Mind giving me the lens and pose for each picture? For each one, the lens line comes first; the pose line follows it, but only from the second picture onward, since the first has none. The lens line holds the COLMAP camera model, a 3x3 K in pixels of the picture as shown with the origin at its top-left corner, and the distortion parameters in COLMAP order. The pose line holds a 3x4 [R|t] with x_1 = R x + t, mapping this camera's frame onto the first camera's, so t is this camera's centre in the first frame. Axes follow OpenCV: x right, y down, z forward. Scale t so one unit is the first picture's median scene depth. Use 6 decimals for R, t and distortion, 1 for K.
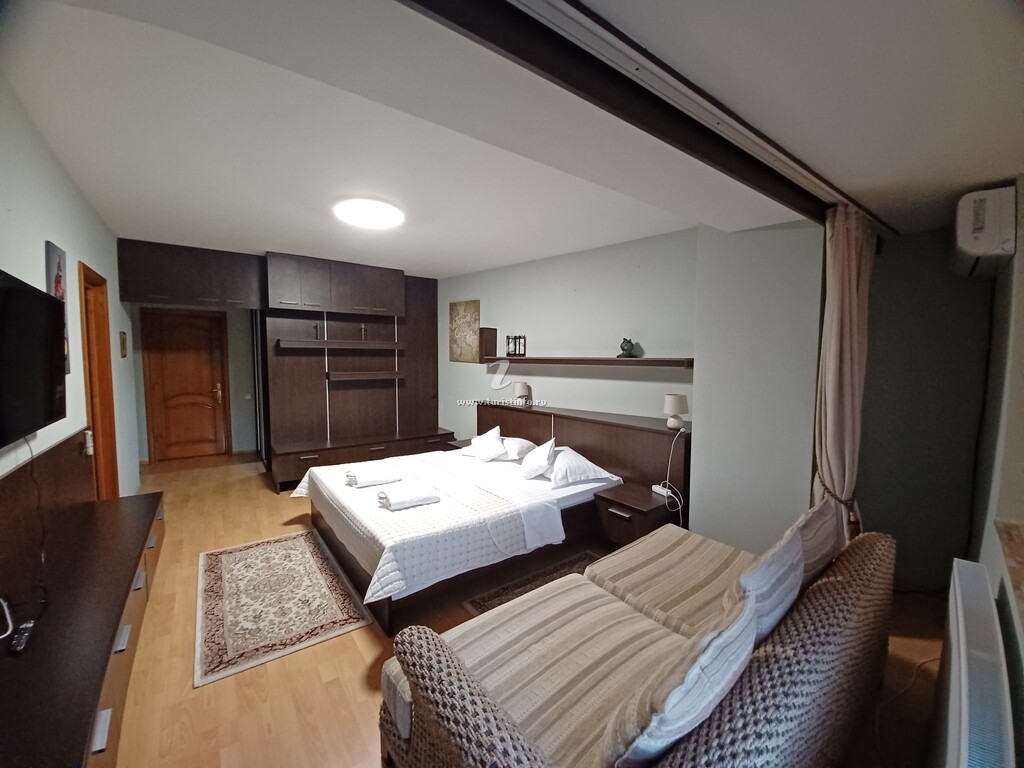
lens RADIAL K [[405.4, 0, 513.1], [0, 405.4, 384.3], [0, 0, 1]] dist [0.000324, 0.000149]
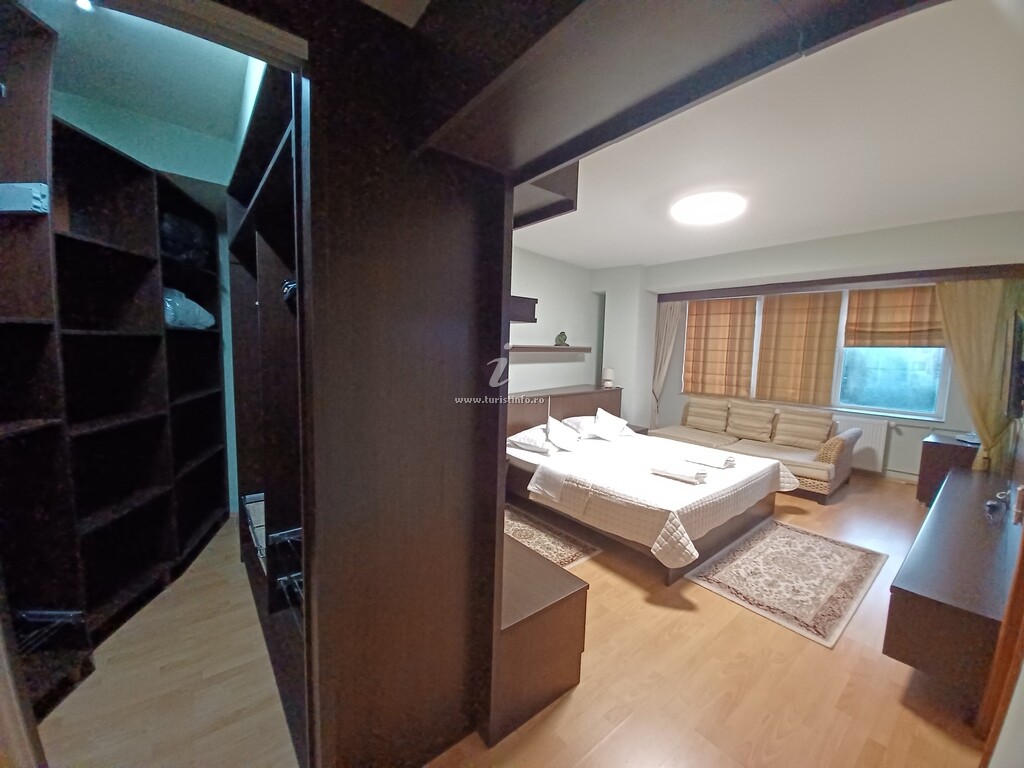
lens RADIAL K [[405.4, 0, 513.5], [0, 405.4, 384.7], [0, 0, 1]] dist [0.000324, 0.000149]
pose [[-0.041277, -0.109862, 0.993089, -1.434893], [0.046615, 0.992642, 0.111750, -0.126026], [-0.998060, 0.050905, -0.035852, 1.597223]]
